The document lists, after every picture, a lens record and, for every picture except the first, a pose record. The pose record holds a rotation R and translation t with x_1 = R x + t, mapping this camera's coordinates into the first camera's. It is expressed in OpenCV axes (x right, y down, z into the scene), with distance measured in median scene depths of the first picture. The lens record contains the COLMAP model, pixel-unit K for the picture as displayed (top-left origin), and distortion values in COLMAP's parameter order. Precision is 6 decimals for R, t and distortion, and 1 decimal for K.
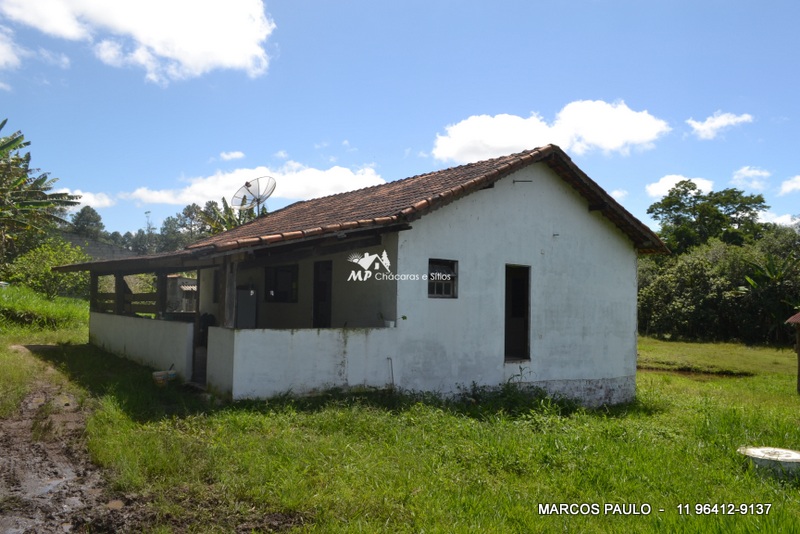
lens RADIAL K [[637.6, 0, 400.0], [0, 637.6, 267.0], [0, 0, 1]] dist [-0.010600, 0.007882]
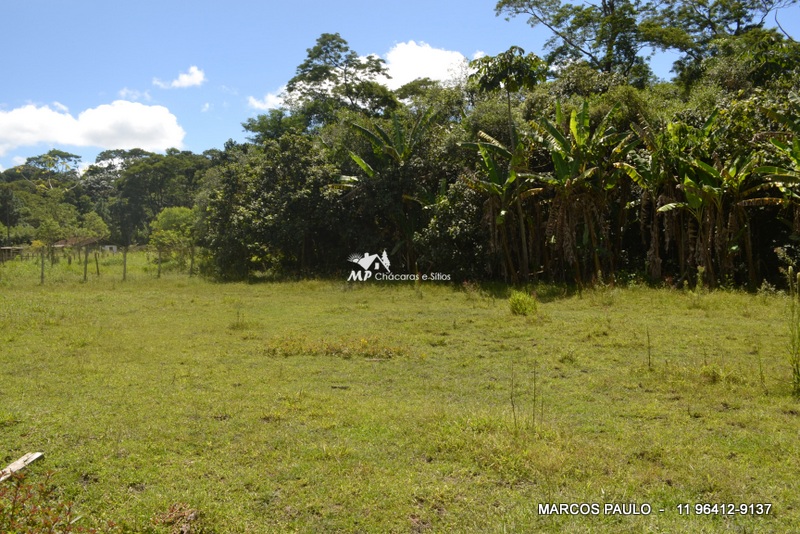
lens RADIAL K [[639.4, 0, 400.0], [0, 639.4, 267.0], [0, 0, 1]] dist [-0.005787, 0.004035]
pose [[0.948457, -0.039425, 0.314444, 1.780650], [0.016814, 0.997094, 0.074300, 0.304638], [-0.316459, -0.065183, 0.946364, 2.058497]]
